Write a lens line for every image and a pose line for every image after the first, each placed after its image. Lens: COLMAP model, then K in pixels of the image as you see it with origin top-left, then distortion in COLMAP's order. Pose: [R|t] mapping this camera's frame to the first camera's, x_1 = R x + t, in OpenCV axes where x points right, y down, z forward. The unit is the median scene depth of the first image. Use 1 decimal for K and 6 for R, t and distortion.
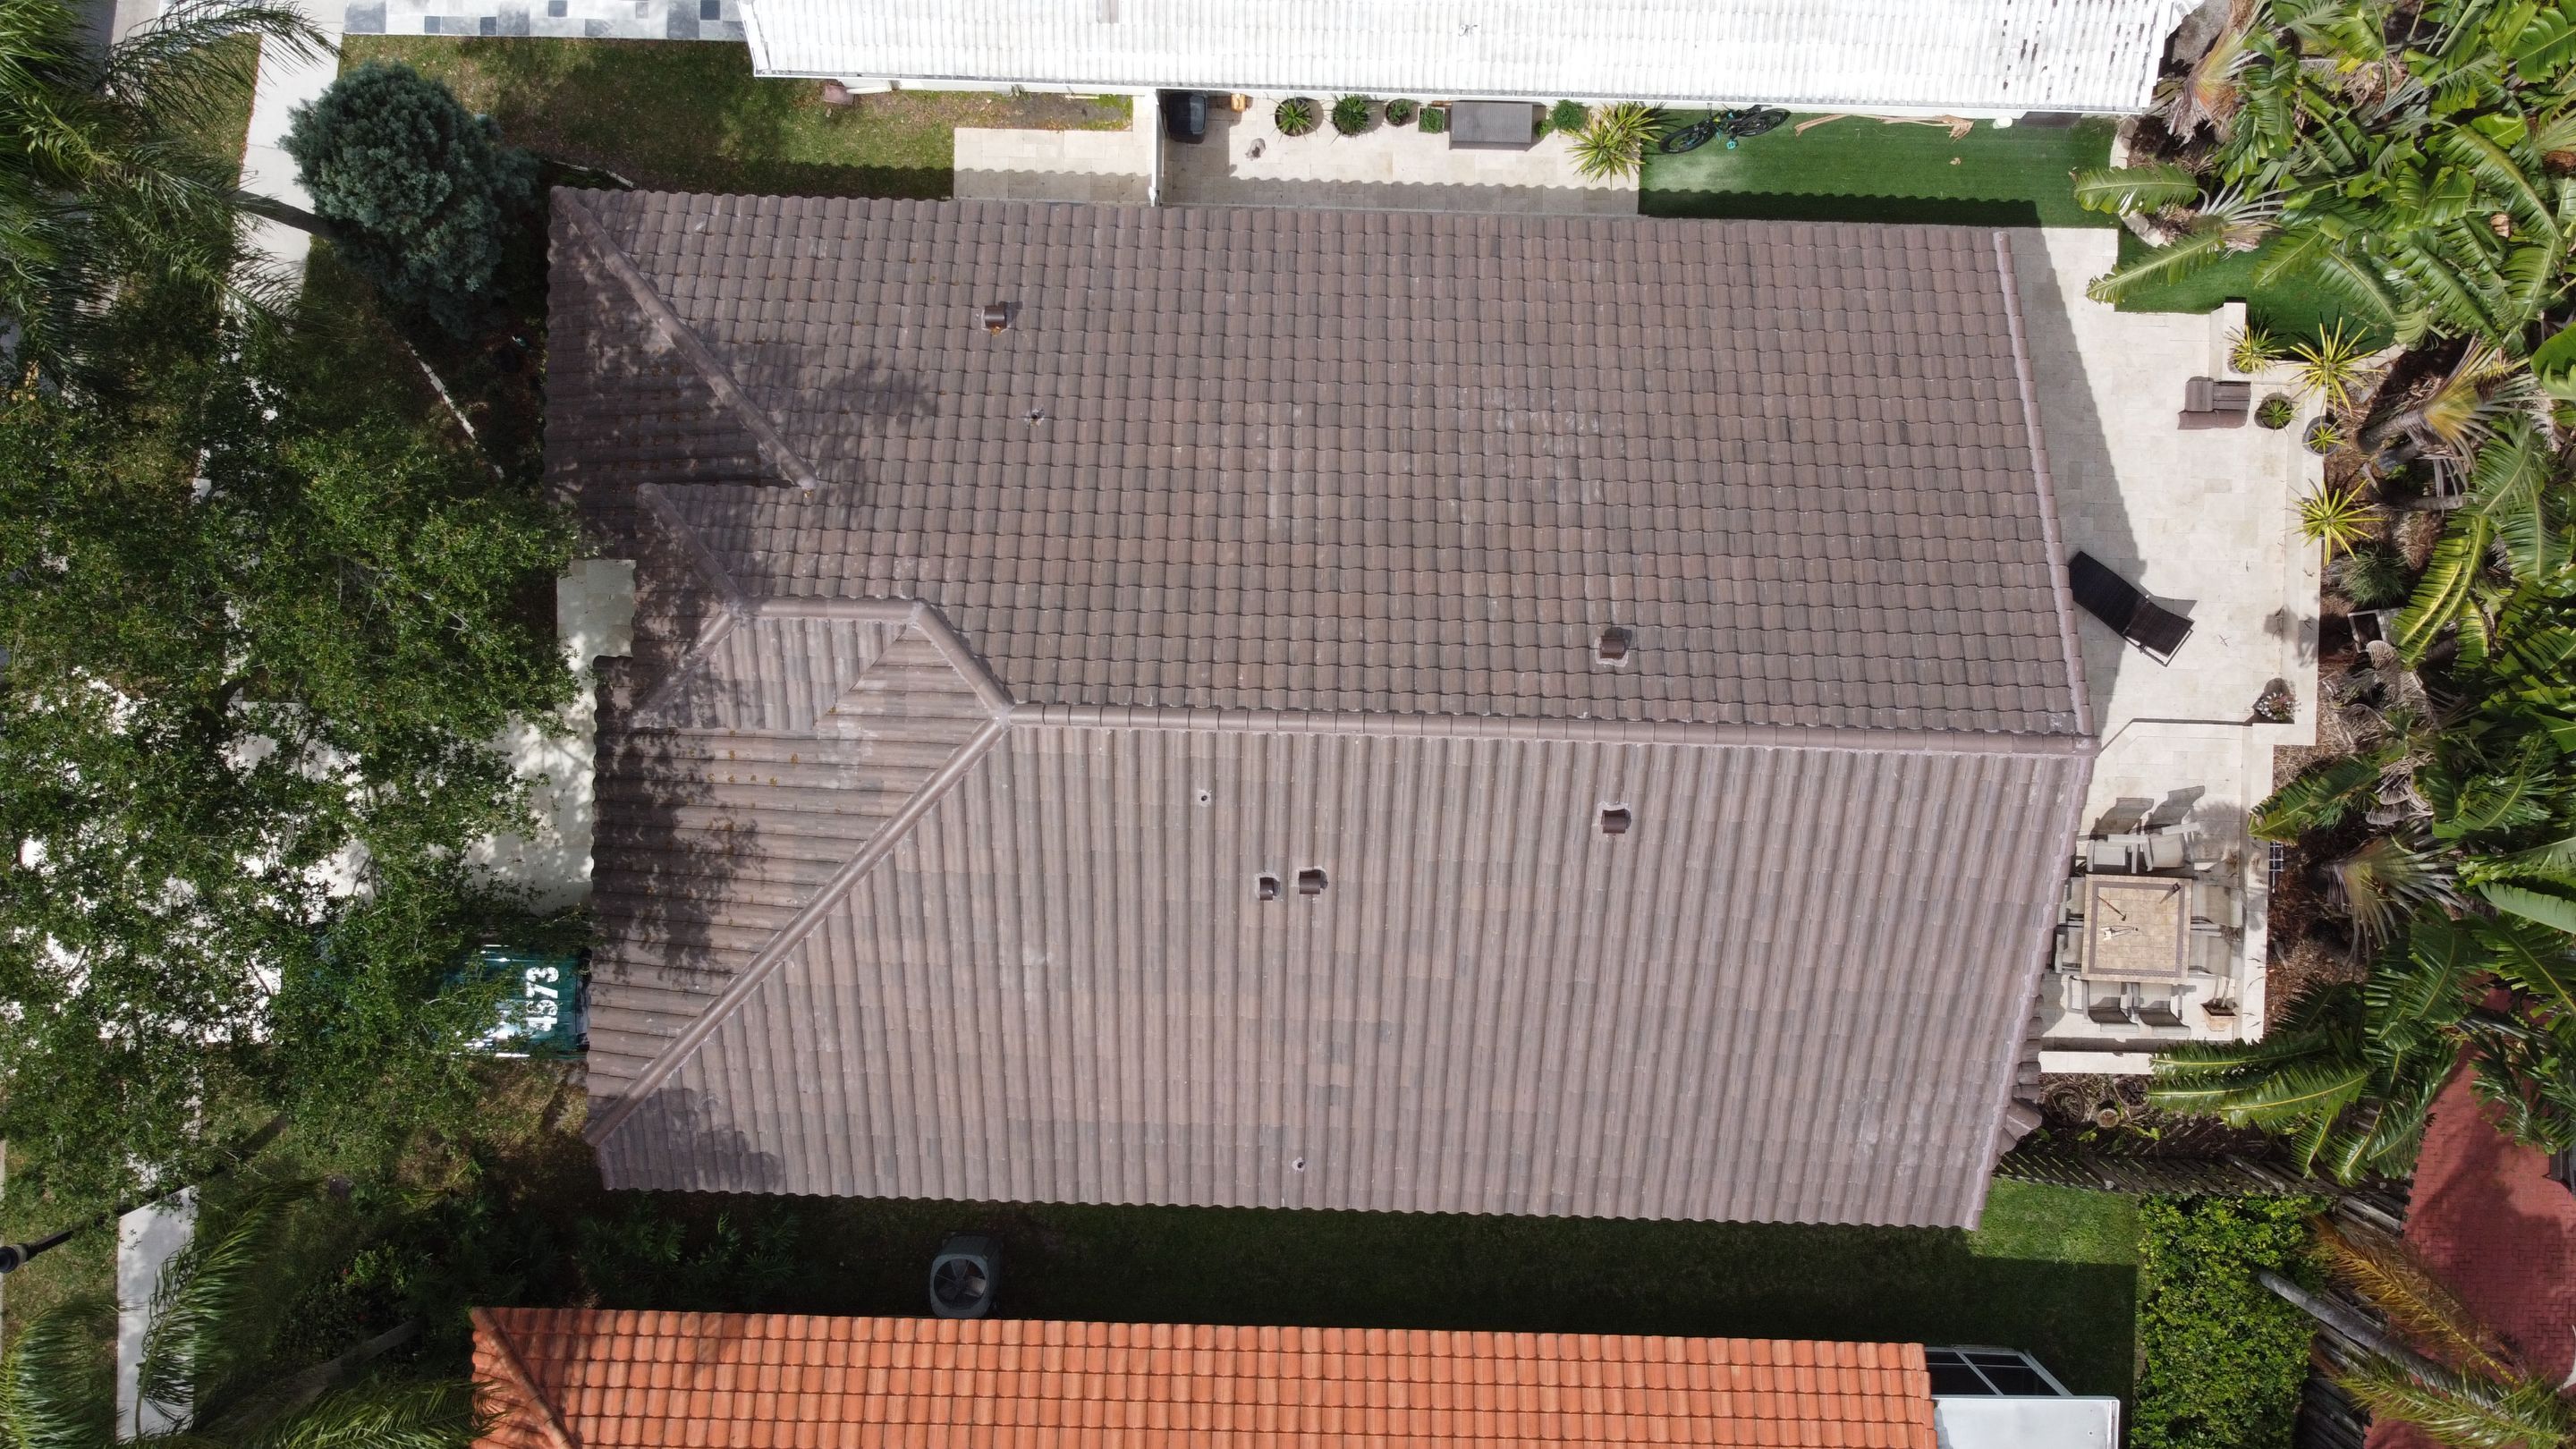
lens RADIAL K [[1936.2, 0, 1264.5], [0, 1936.2, 736.4], [0, 0, 1]] dist [0.001750, -0.001157]
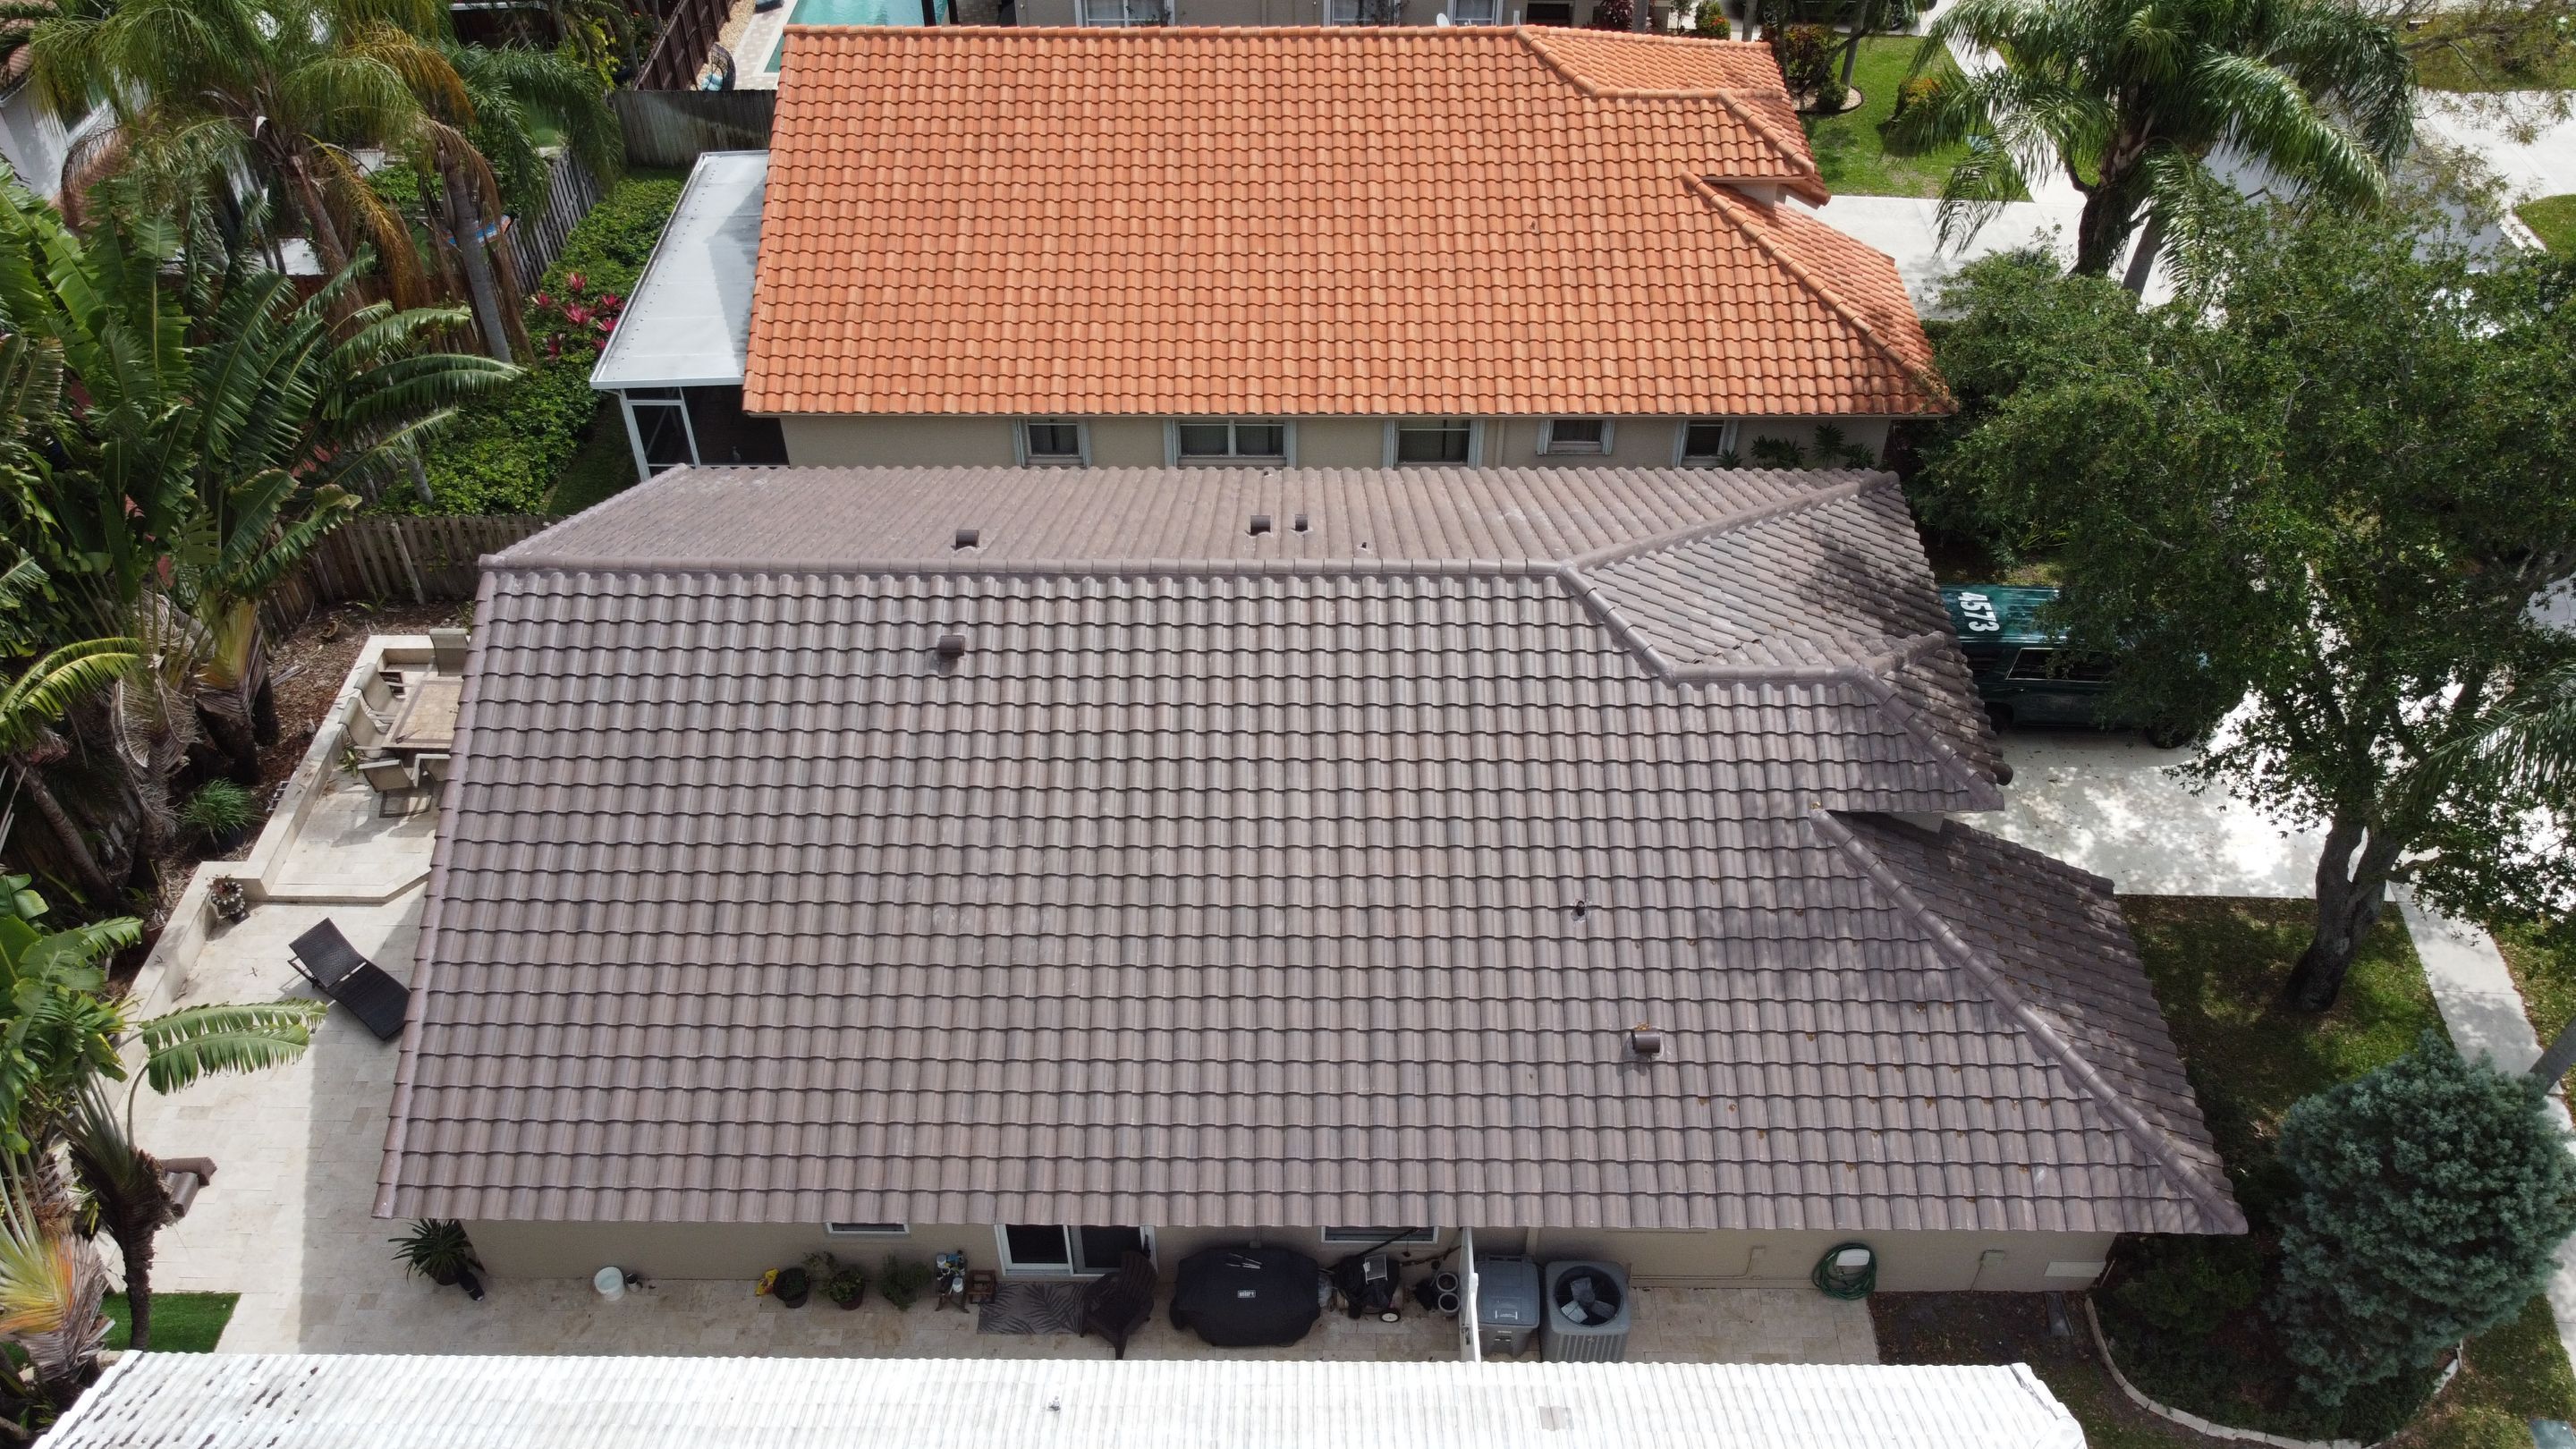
lens RADIAL K [[1936.2, 0, 1264.5], [0, 1936.2, 736.4], [0, 0, 1]] dist [0.001750, -0.001157]
pose [[-0.999747, 0.020969, -0.008196, 0.025909], [-0.020710, -0.713696, 0.700149, -0.639414], [0.008832, 0.700141, 0.713950, 0.287079]]
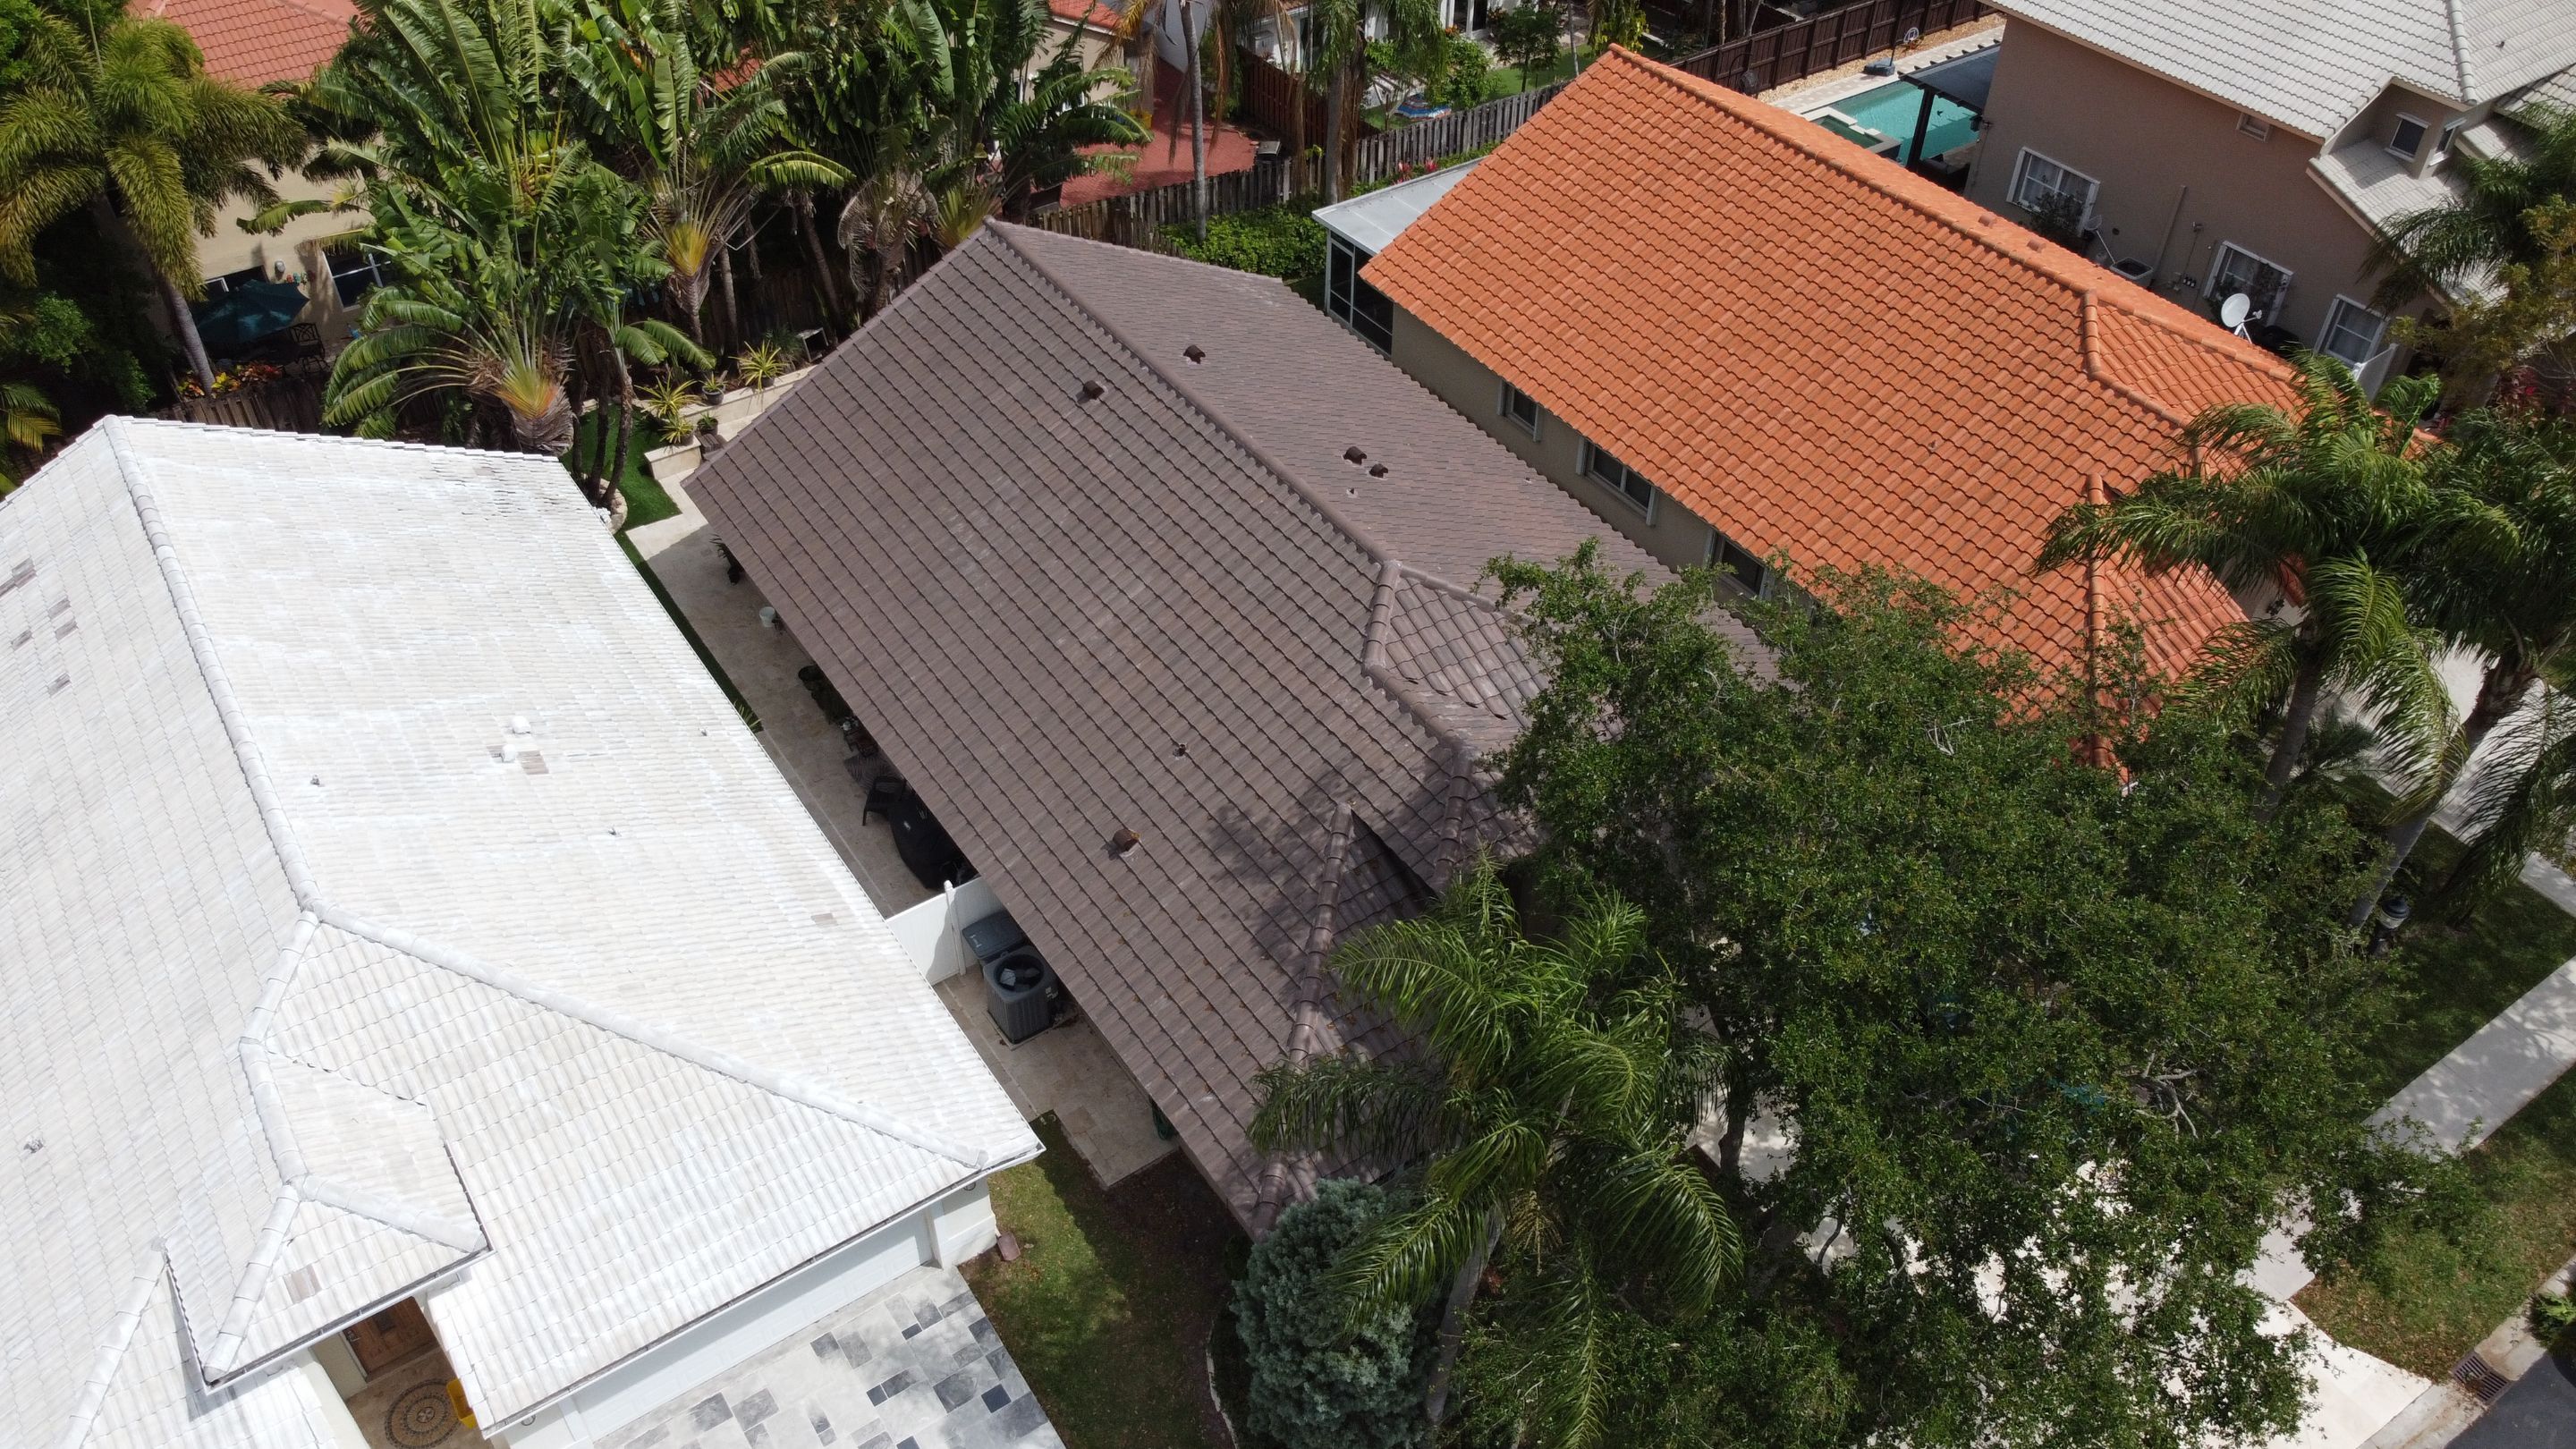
lens RADIAL K [[1936.2, 0, 1264.5], [0, 1936.2, 736.4], [0, 0, 1]] dist [0.001750, -0.001157]
pose [[-0.585889, -0.544230, 0.600457, -0.751624], [0.809703, -0.423649, 0.406081, -0.524244], [0.033381, 0.724110, 0.688876, 0.179027]]
